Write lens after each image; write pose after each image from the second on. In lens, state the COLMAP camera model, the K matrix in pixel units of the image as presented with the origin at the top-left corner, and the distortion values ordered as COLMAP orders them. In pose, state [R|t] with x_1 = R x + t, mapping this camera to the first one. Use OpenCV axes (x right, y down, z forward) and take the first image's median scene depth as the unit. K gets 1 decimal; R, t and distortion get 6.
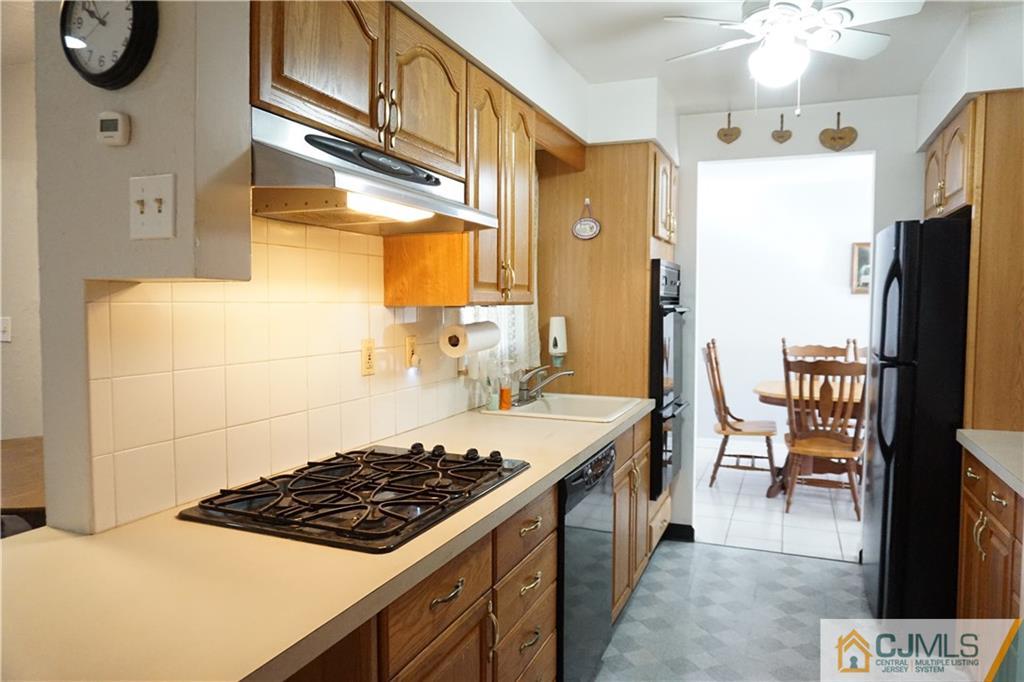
lens RADIAL K [[684.7, 0, 512.2], [0, 684.7, 340.1], [0, 0, 1]] dist [-0.046402, 0.022549]
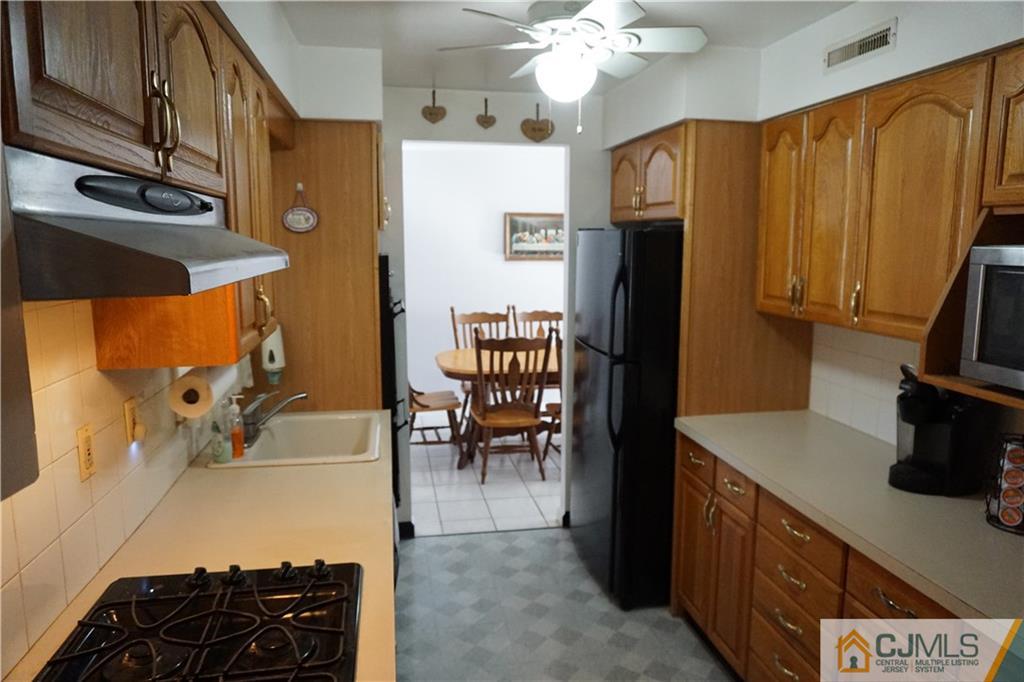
lens RADIAL K [[684.7, 0, 506.5], [0, 684.7, 336.6], [0, 0, 1]] dist [-0.046402, 0.022549]
pose [[0.842739, -0.078327, 0.532594, -0.135631], [0.029821, 0.994631, 0.099090, -0.093940], [-0.537496, -0.067625, 0.840550, 0.142908]]
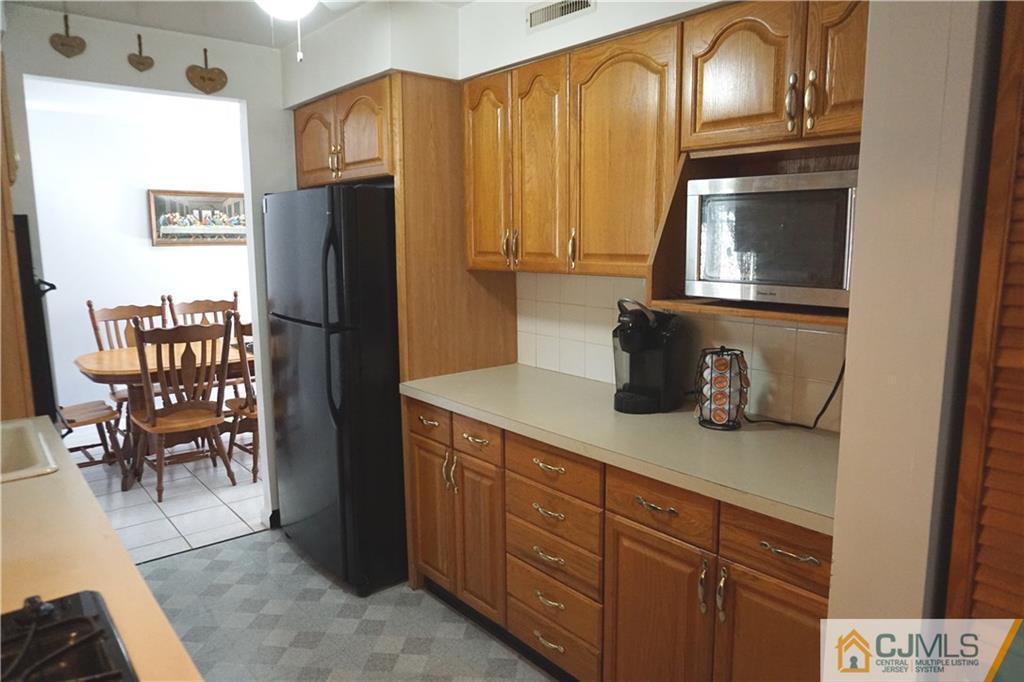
lens RADIAL K [[684.7, 0, 507.6], [0, 684.7, 339.5], [0, 0, 1]] dist [-0.046402, 0.022549]
pose [[0.461816, -0.134870, 0.876662, -0.165137], [0.055215, 0.990826, 0.123346, -0.048751], [-0.885255, -0.008558, 0.465027, 0.243376]]
